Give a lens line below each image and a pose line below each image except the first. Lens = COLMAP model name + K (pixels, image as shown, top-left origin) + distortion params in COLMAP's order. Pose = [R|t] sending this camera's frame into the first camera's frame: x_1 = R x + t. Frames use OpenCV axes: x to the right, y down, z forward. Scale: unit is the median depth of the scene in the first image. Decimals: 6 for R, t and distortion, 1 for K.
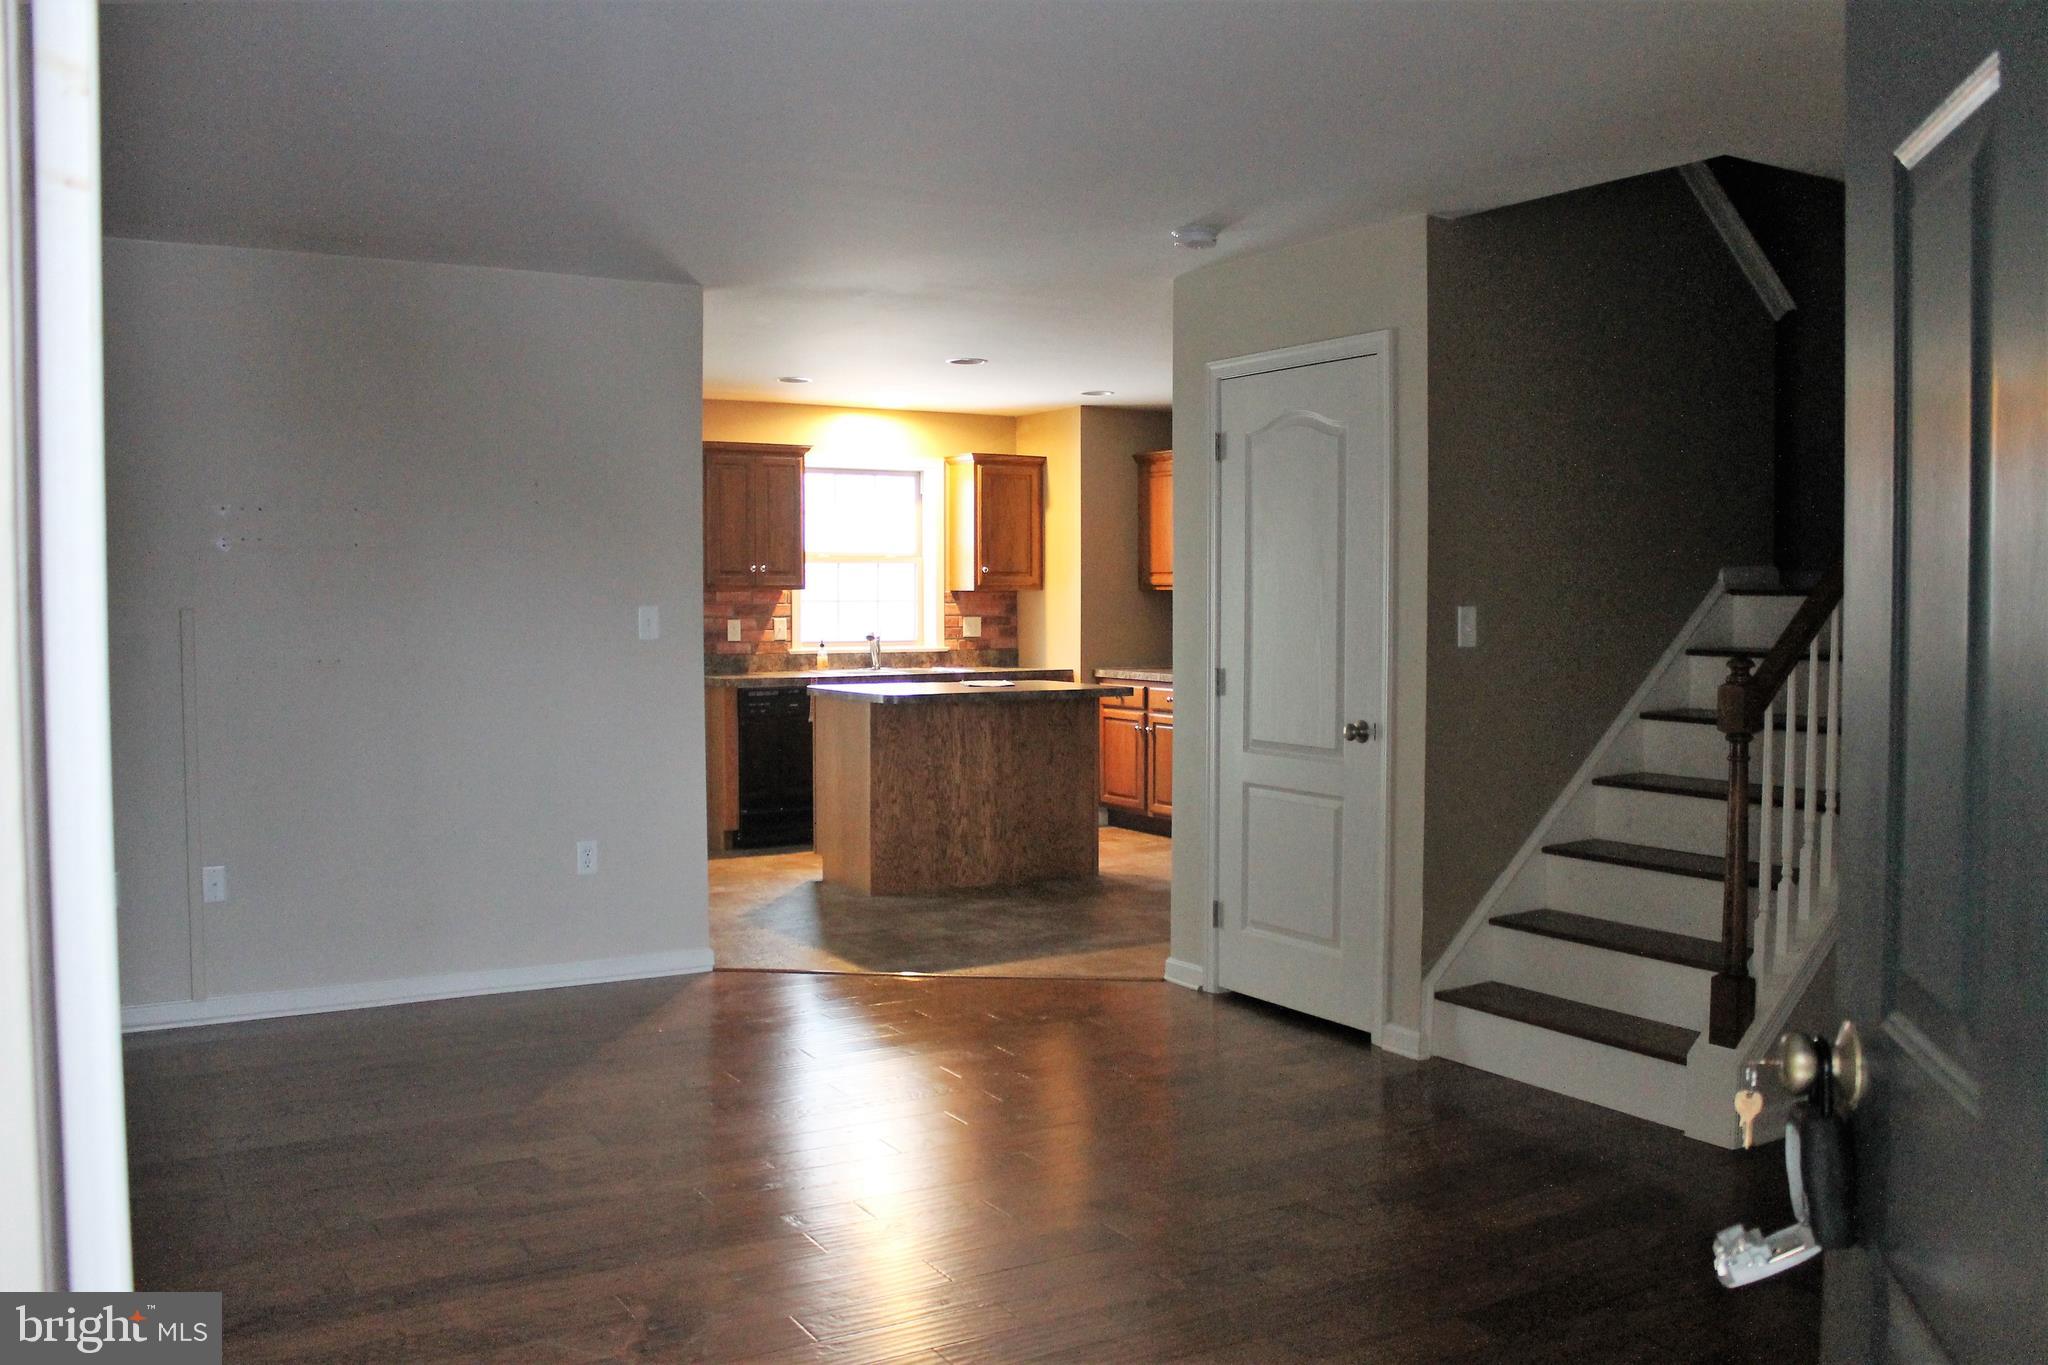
lens RADIAL K [[1753.5, 0, 1024.0], [0, 1753.5, 682.5], [0, 0, 1]] dist [-0.112505, 0.010234]
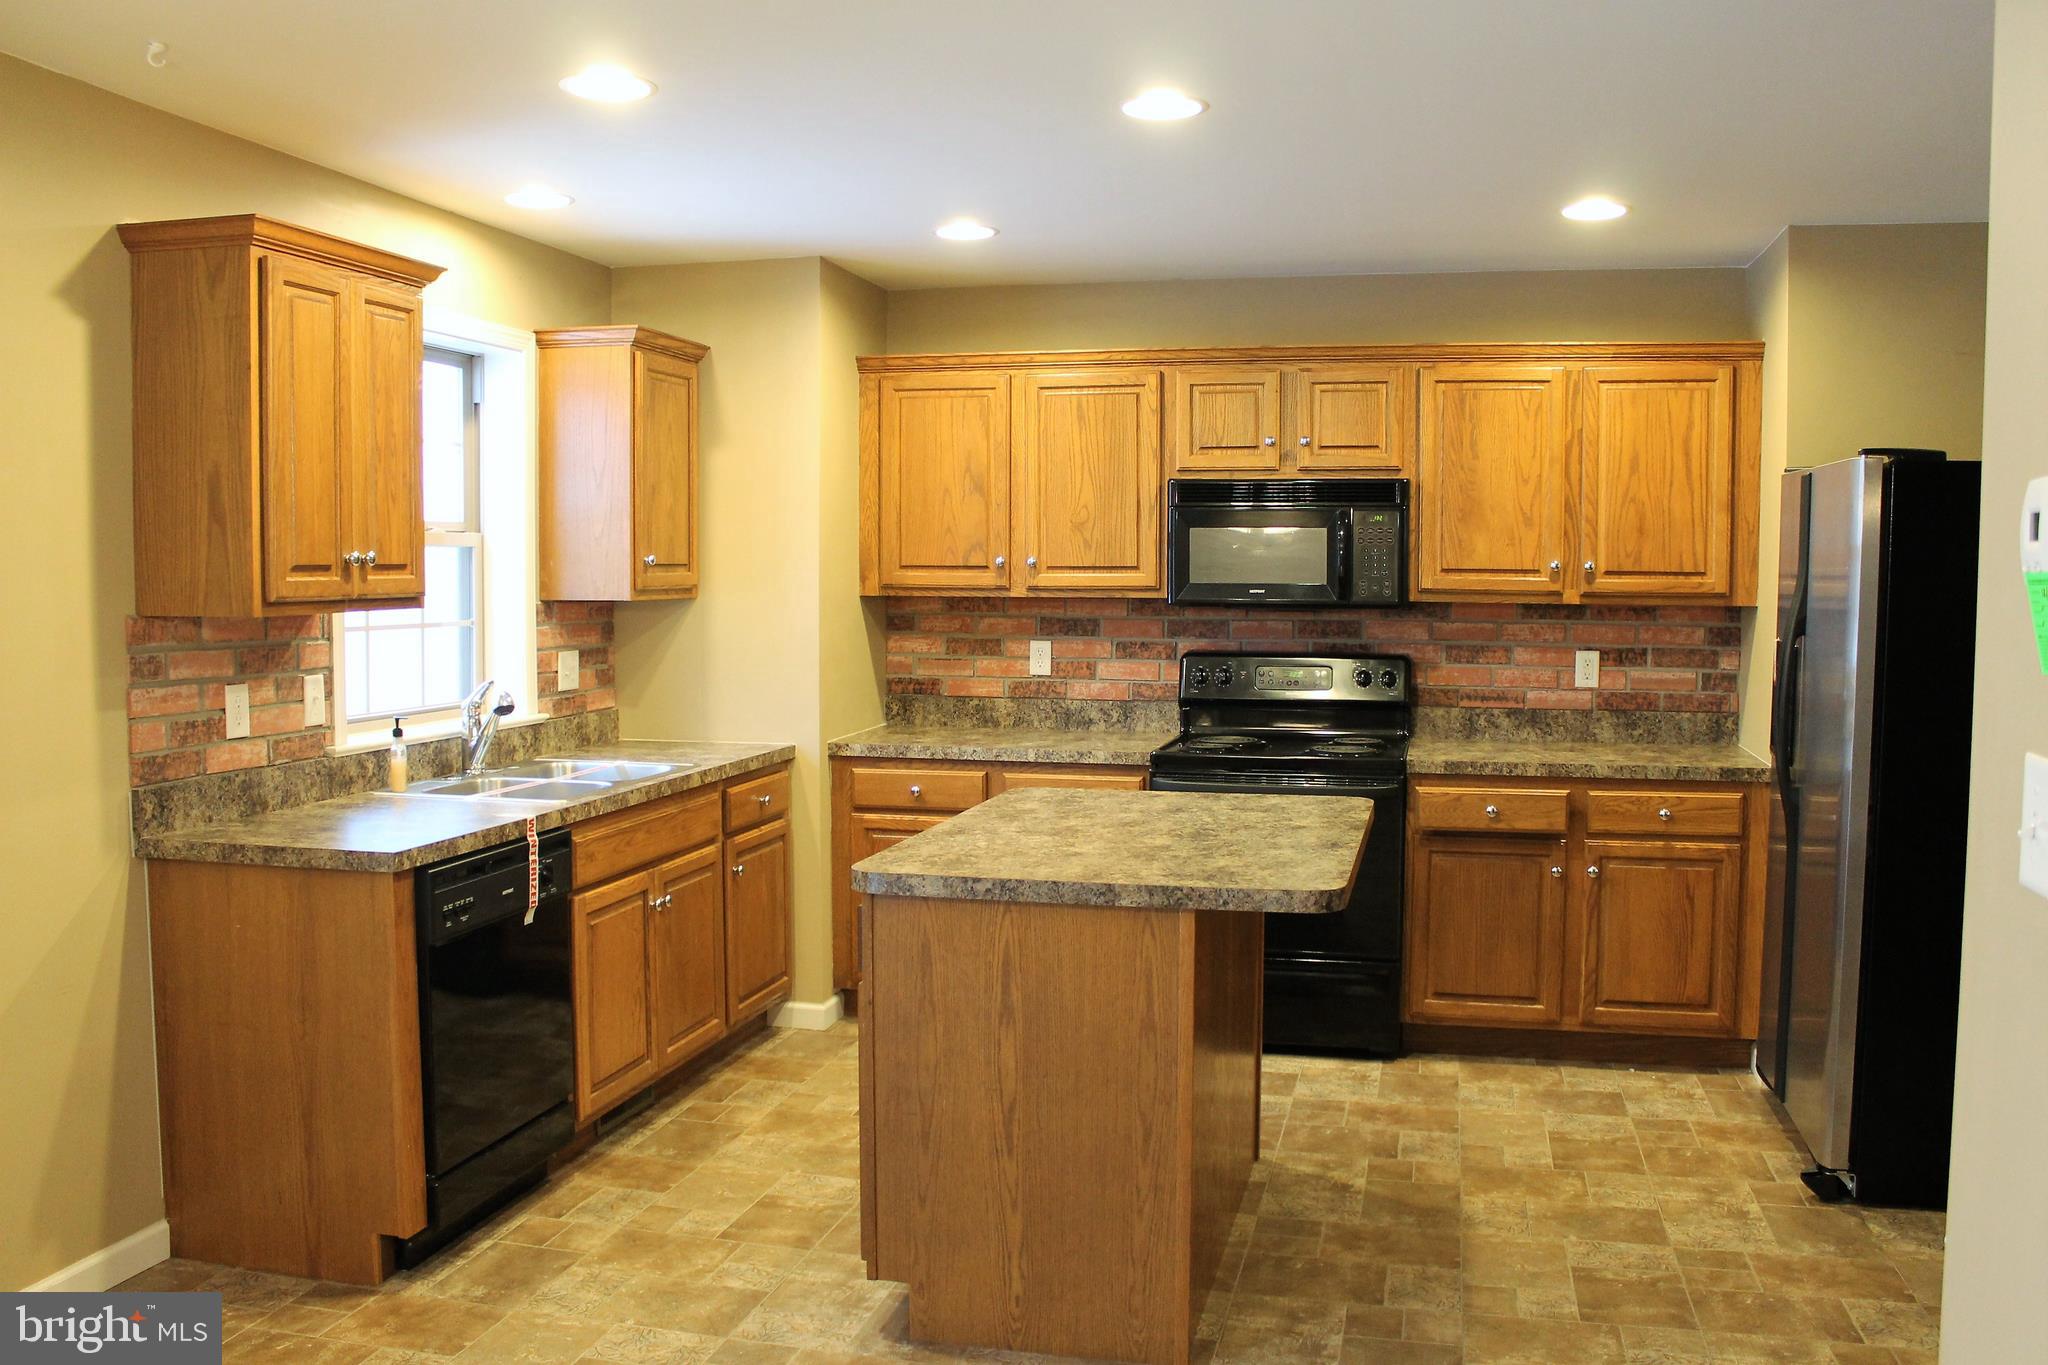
lens RADIAL K [[1753.5, 0, 1024.0], [0, 1753.5, 682.5], [0, 0, 1]] dist [-0.112505, 0.010234]
pose [[0.710915, -0.047168, 0.701695, -0.307852], [0.035766, 0.998882, 0.030908, -0.041428], [-0.702368, 0.003124, 0.711807, 0.580108]]
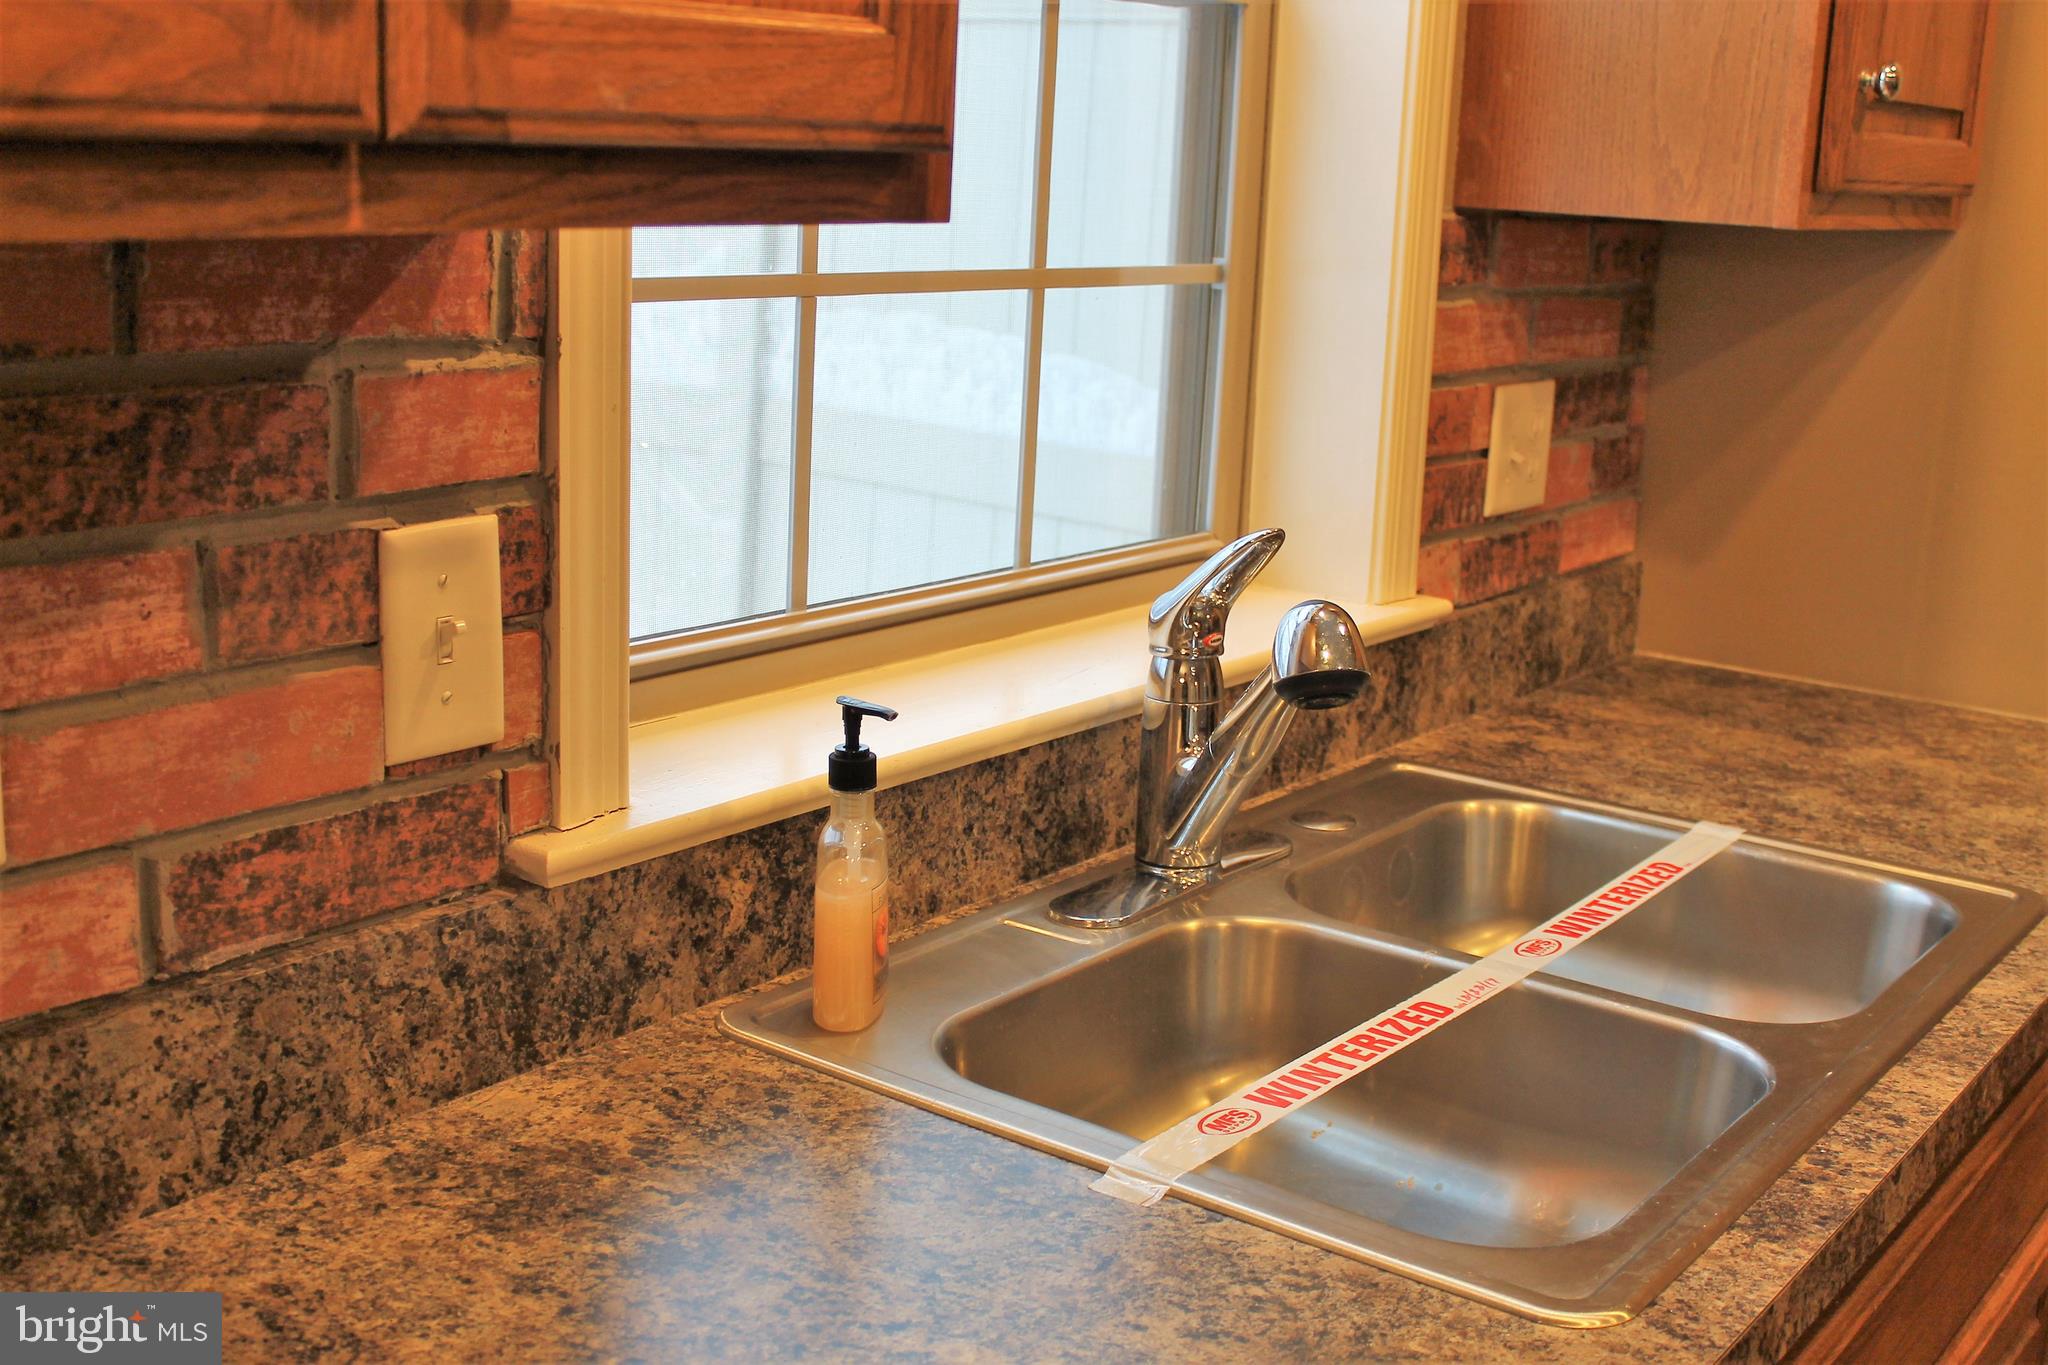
lens RADIAL K [[2336.6, 0, 1024.0], [0, 2336.6, 682.5], [0, 0, 1]] dist [-0.113367, -0.007137]
pose [[0.927541, -0.049978, 0.370364, -0.154713], [-0.018332, 0.983740, 0.178659, -0.049792], [-0.373271, -0.172503, 0.911544, 0.877596]]
